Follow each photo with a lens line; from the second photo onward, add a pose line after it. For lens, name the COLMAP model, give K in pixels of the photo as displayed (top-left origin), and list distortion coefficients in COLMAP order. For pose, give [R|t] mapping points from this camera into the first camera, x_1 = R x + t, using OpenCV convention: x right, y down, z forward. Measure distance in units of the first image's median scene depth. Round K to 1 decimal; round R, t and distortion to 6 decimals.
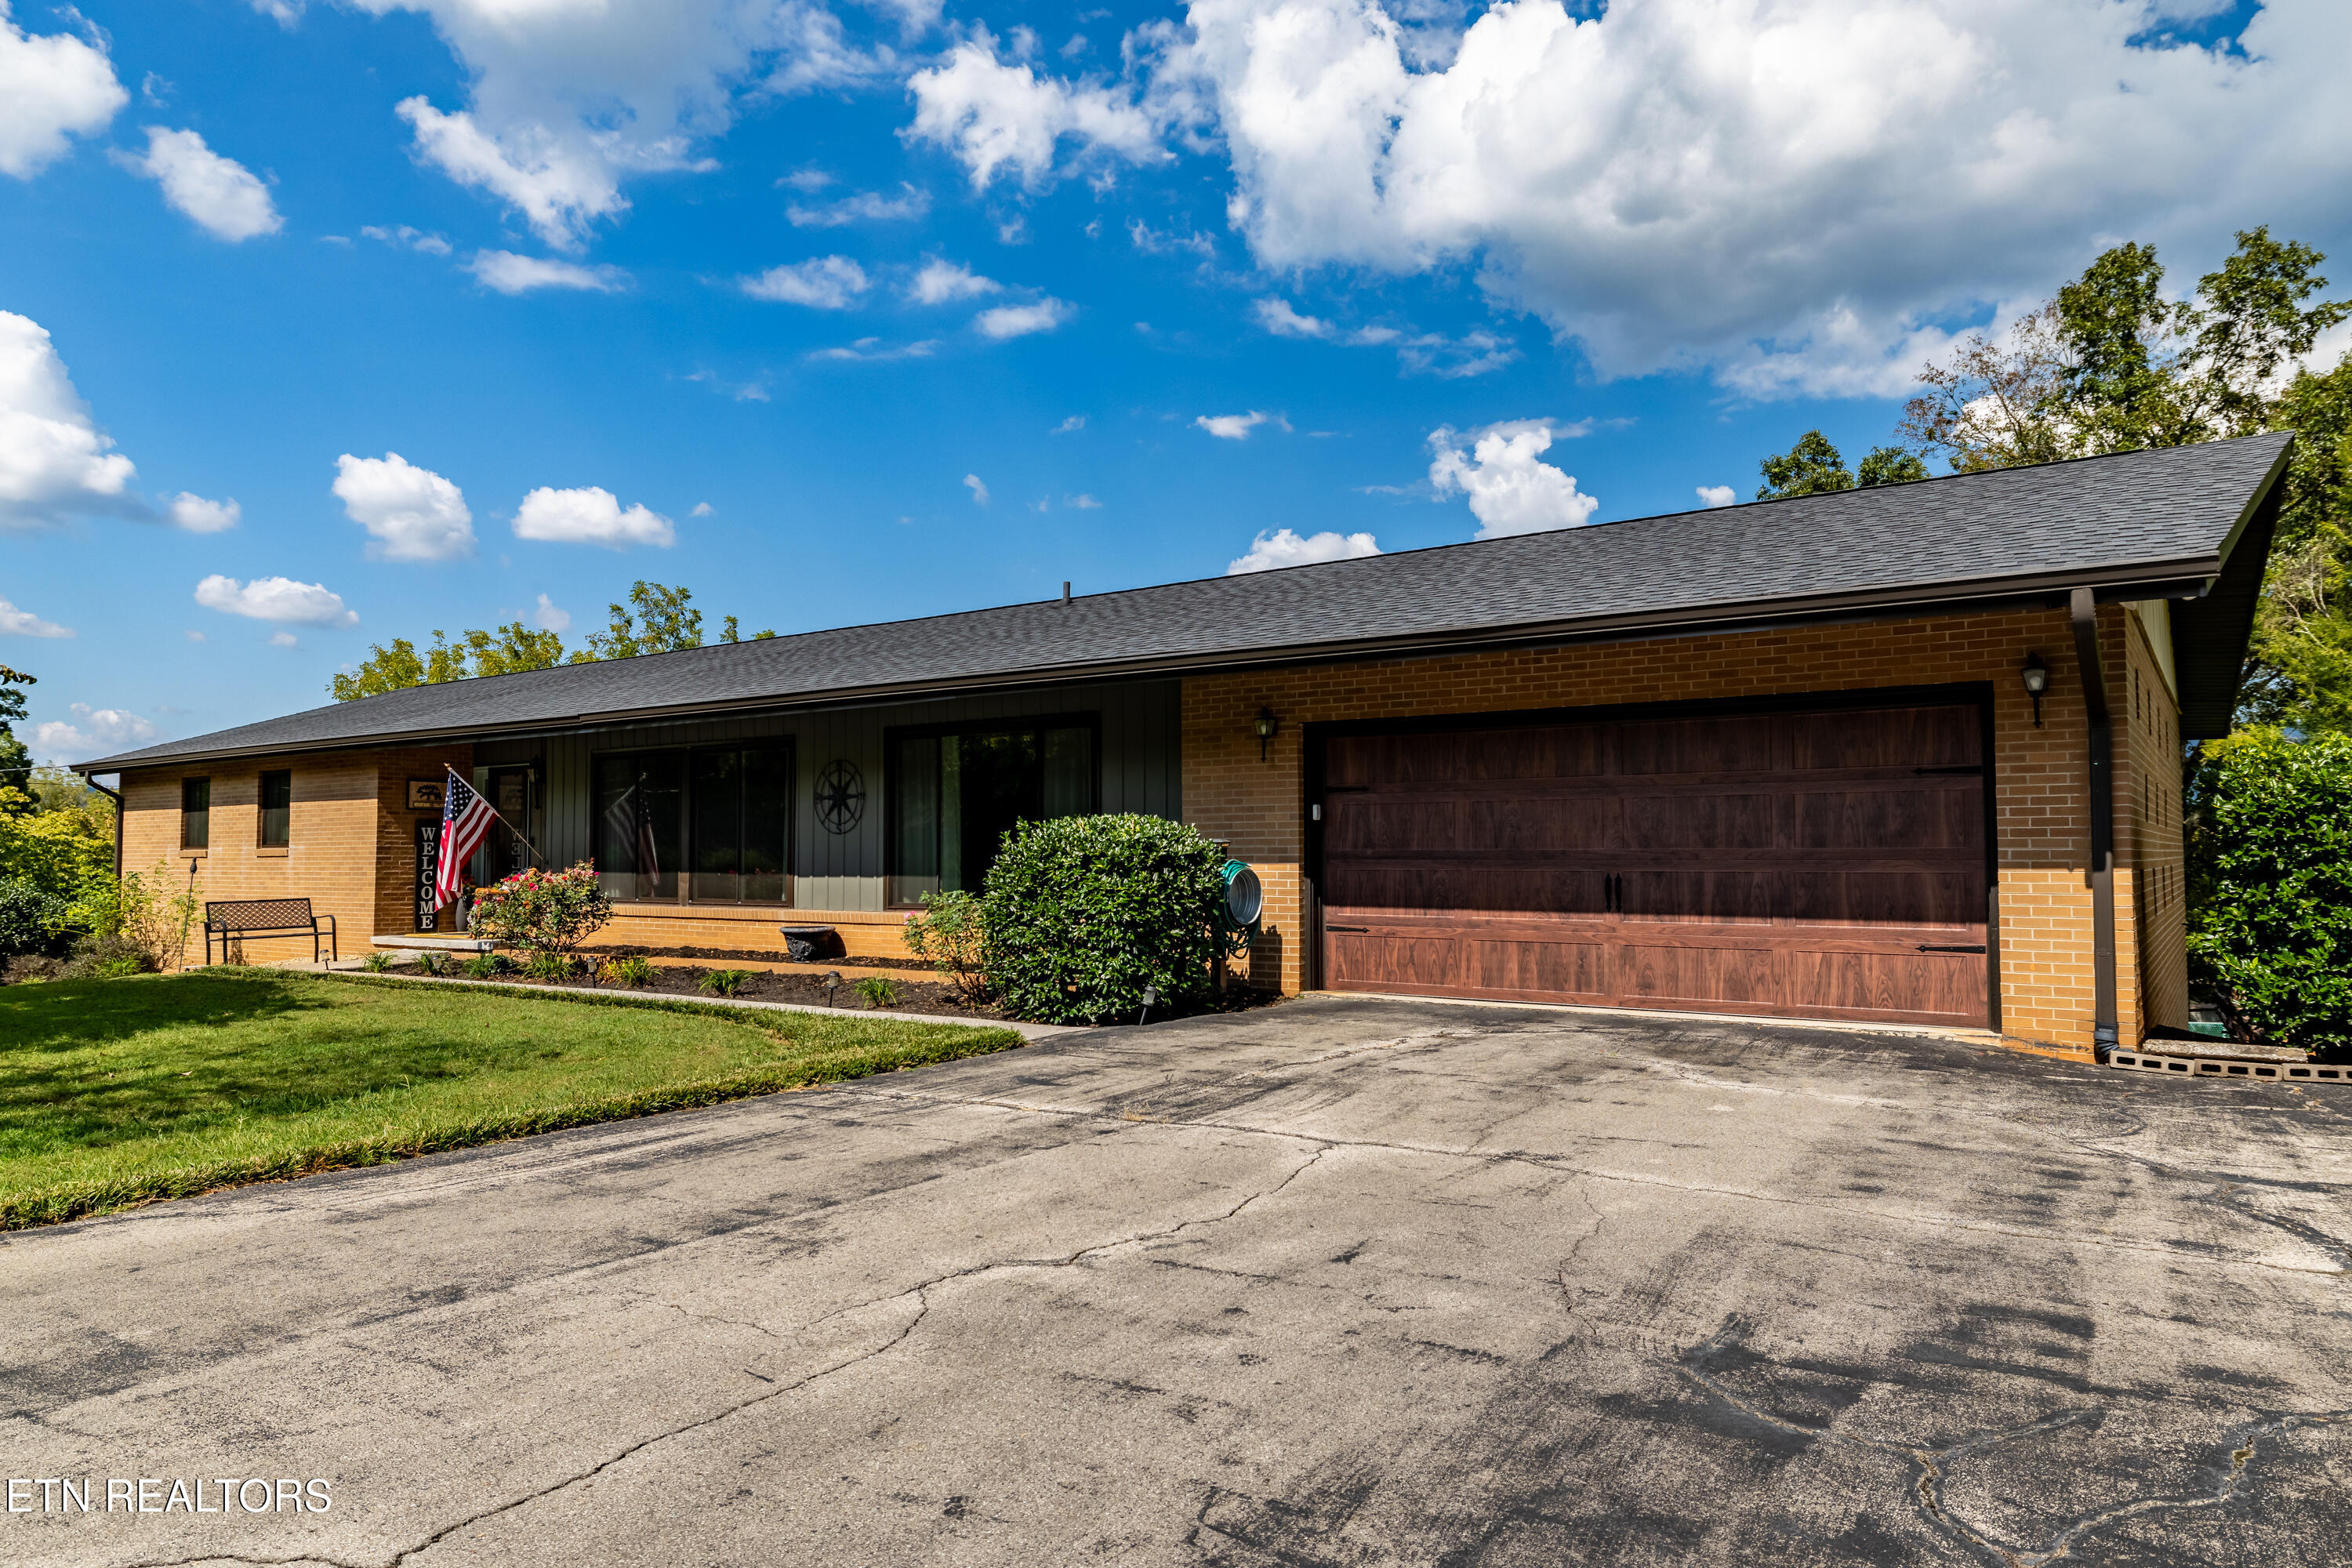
lens RADIAL K [[1505.4, 0, 1170.3], [0, 1505.4, 781.3], [0, 0, 1]] dist [0.010051, 0.001075]
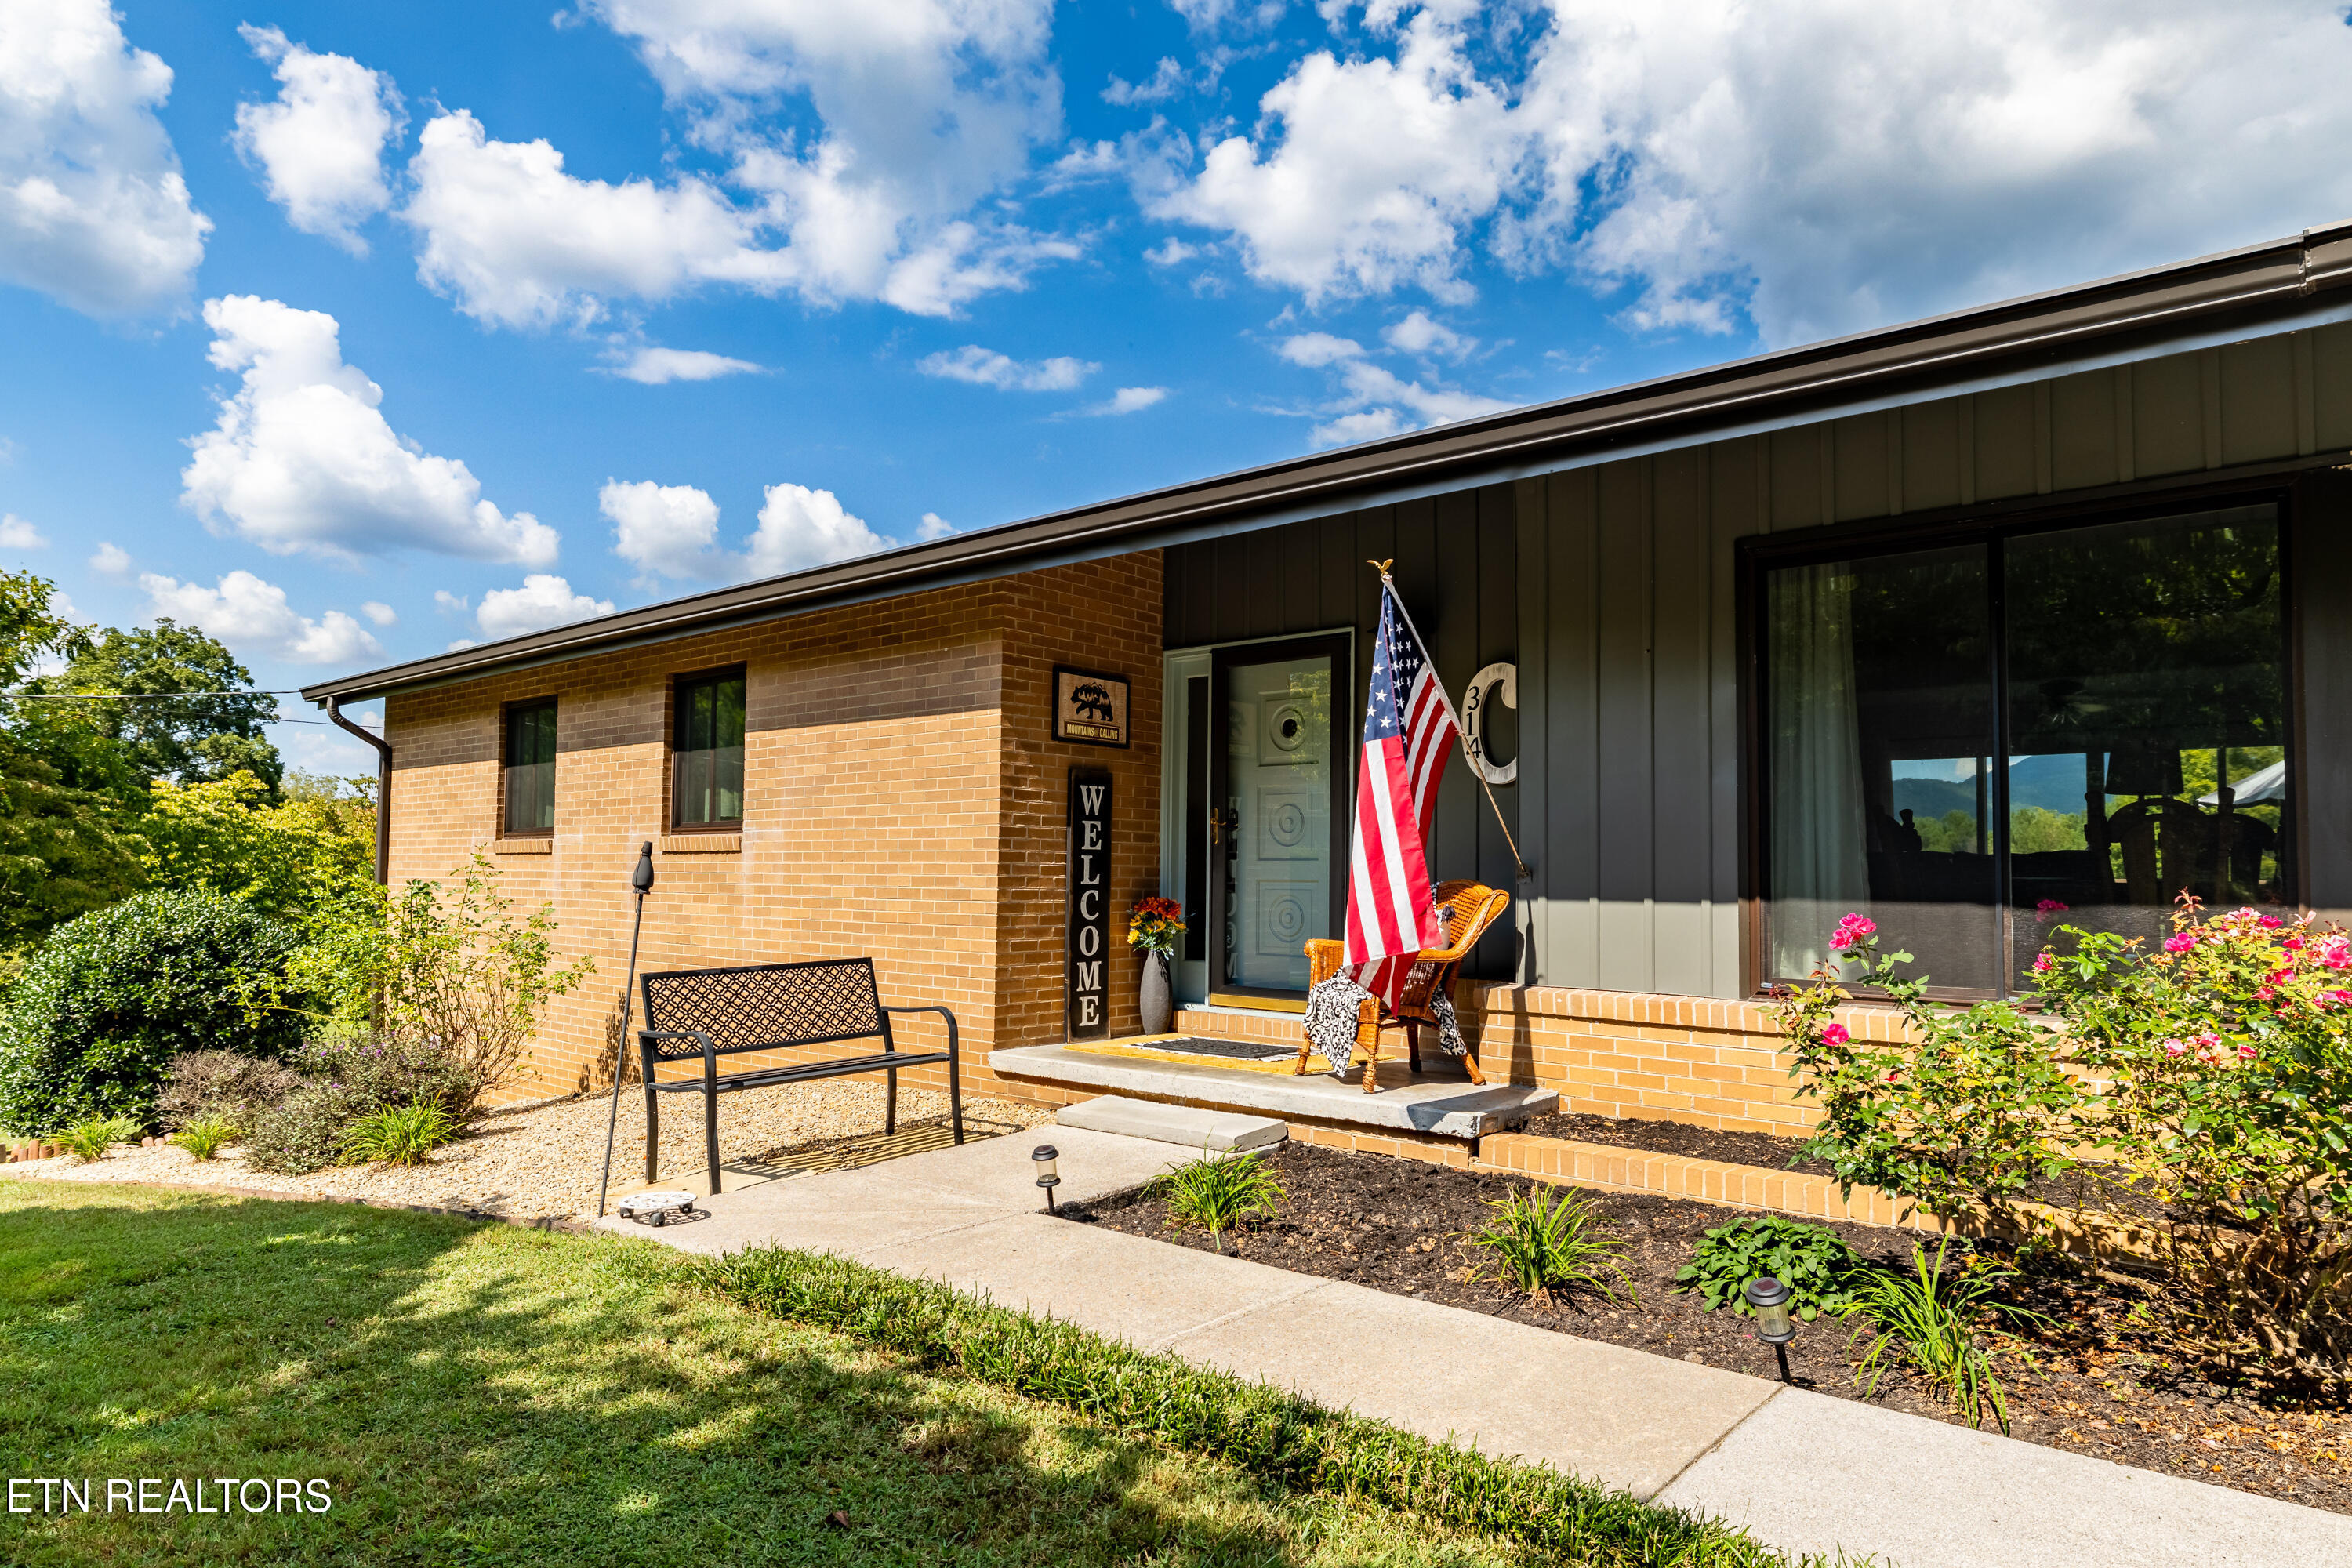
lens RADIAL K [[1403.8, 0, 1184.1], [0, 1403.8, 802.9], [0, 0, 1]] dist [-0.004908, 0.003453]
pose [[0.997056, 0.005626, -0.076468, -0.438590], [-0.005373, 0.999979, 0.003508, 0.034323], [0.076486, -0.003087, 0.997066, 0.616042]]
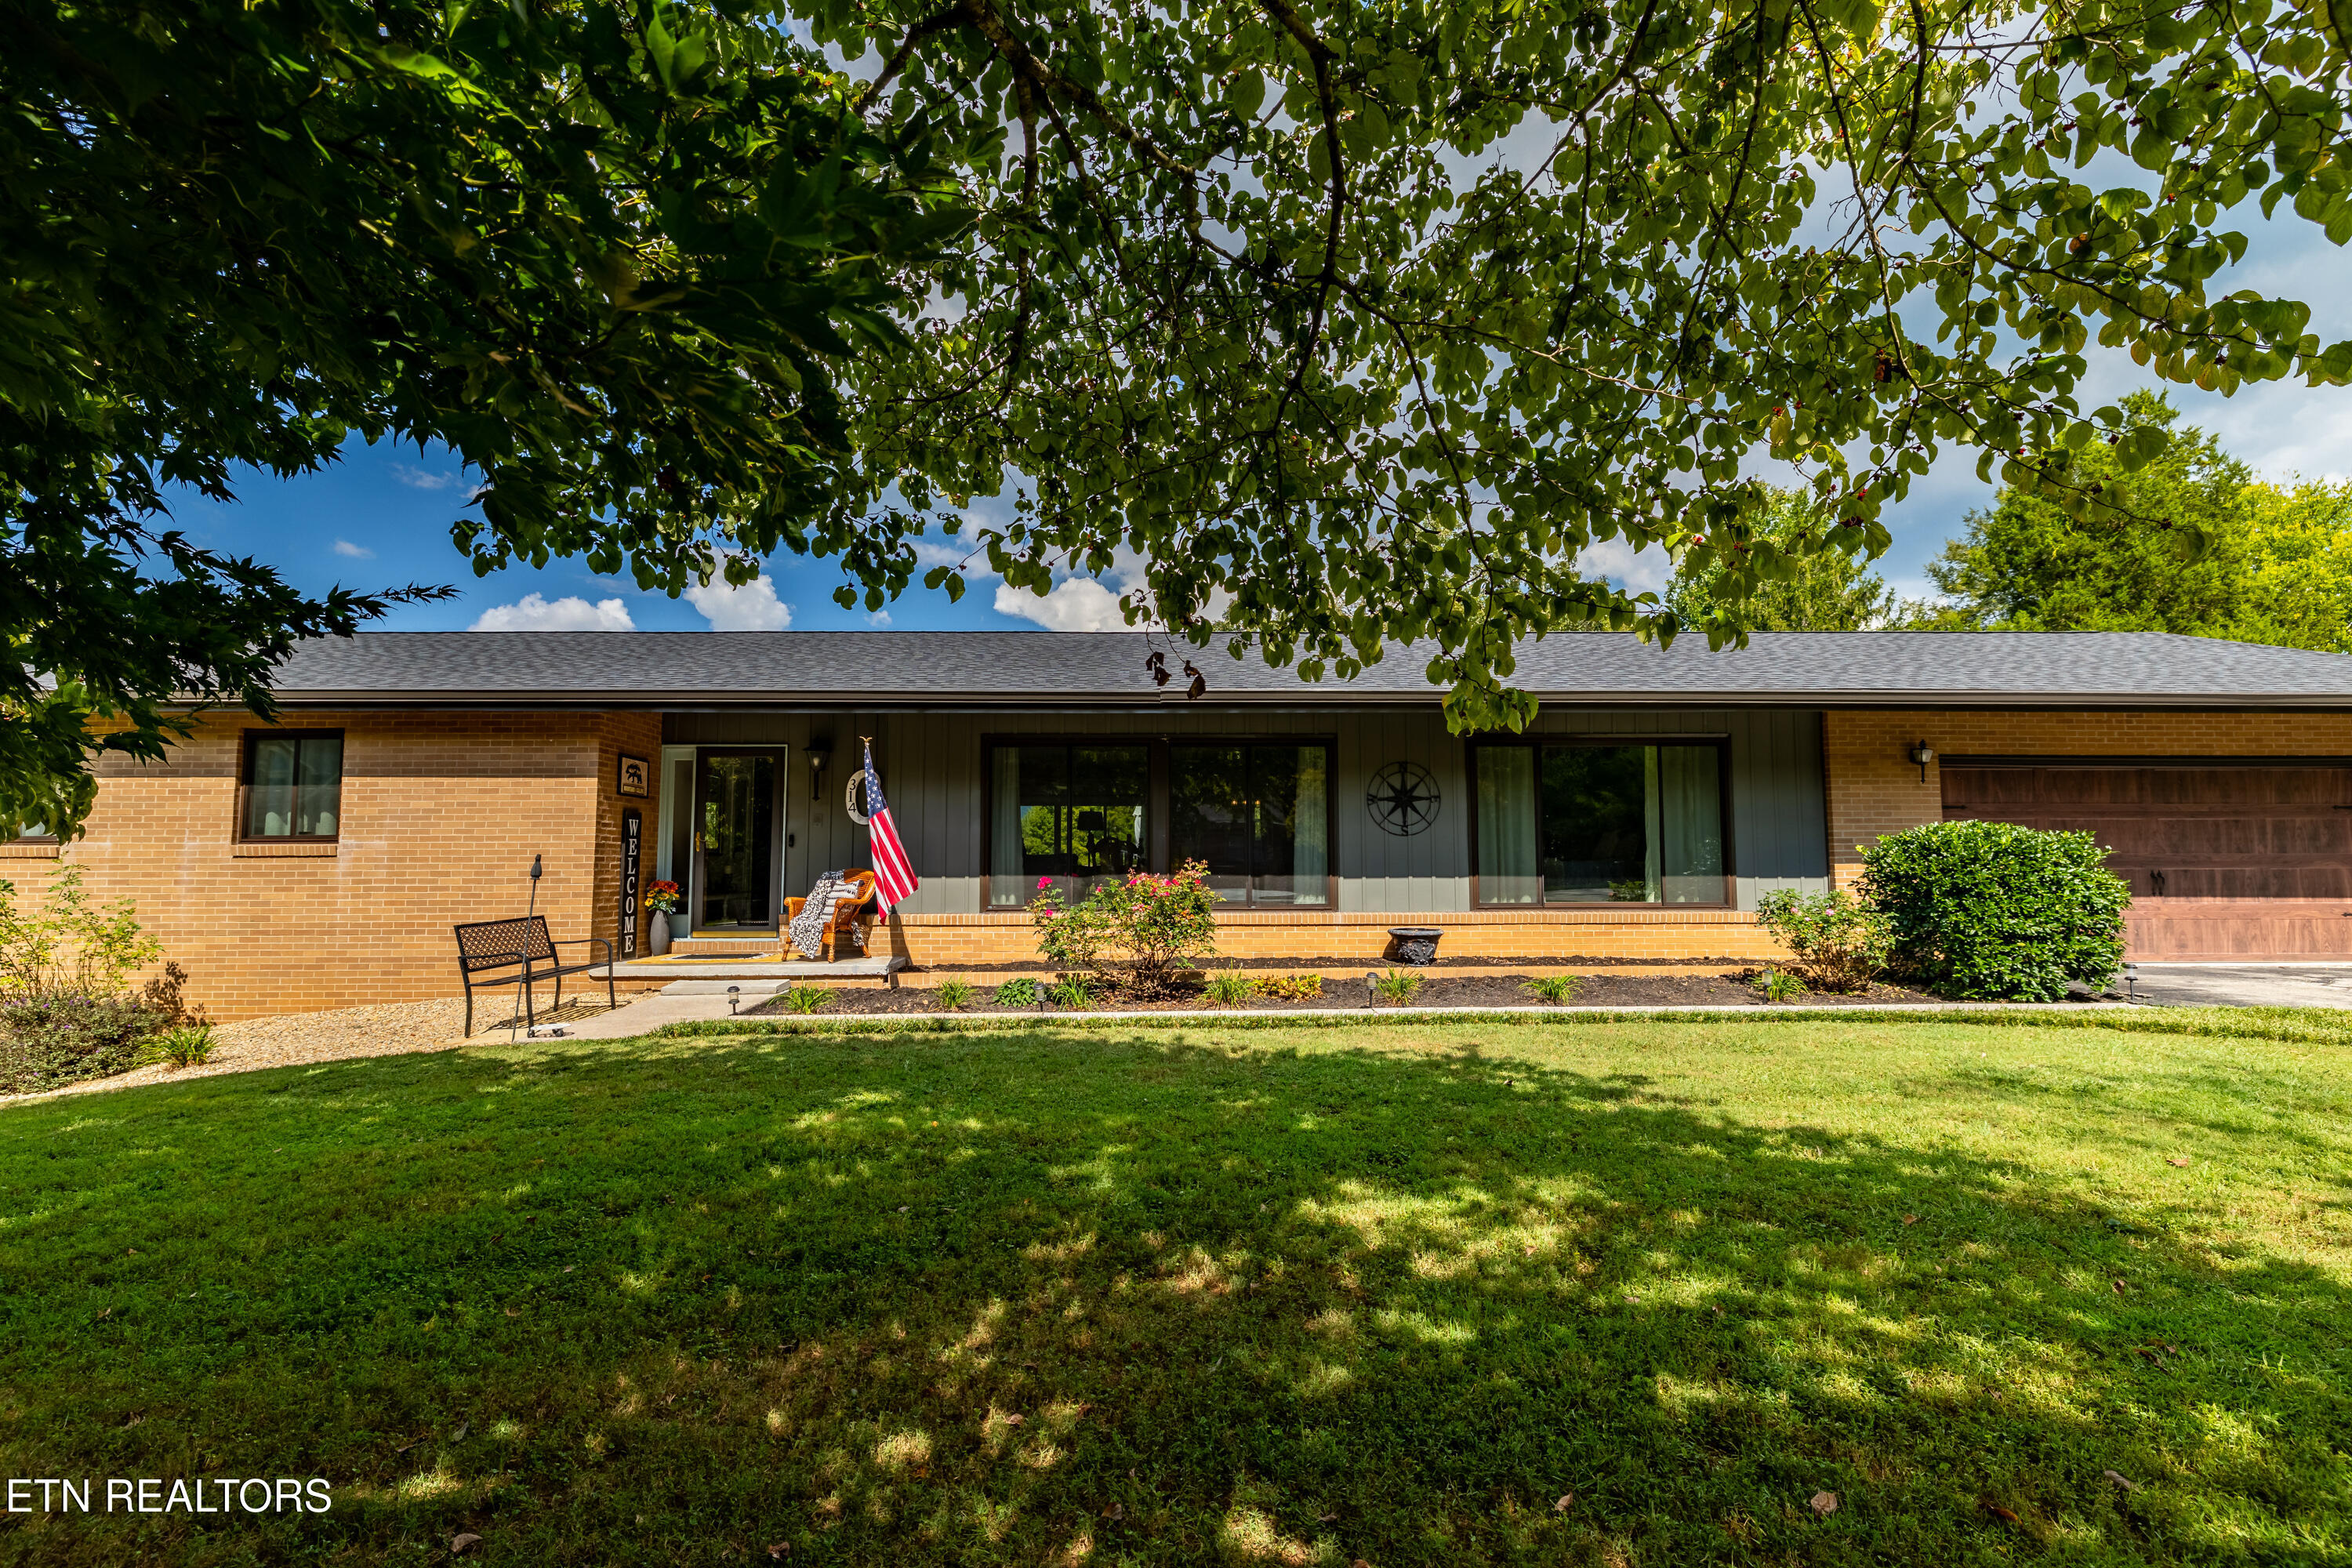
lens RADIAL K [[1037.8, 0, 1172.1], [0, 1037.8, 790.4], [0, 0, 1]] dist [-0.002117, 0.000148]
pose [[0.799744, 0.042843, 0.598810, -0.591298], [-0.030285, 0.999059, -0.031033, 0.024252], [-0.599577, 0.006683, 0.800289, 0.419278]]
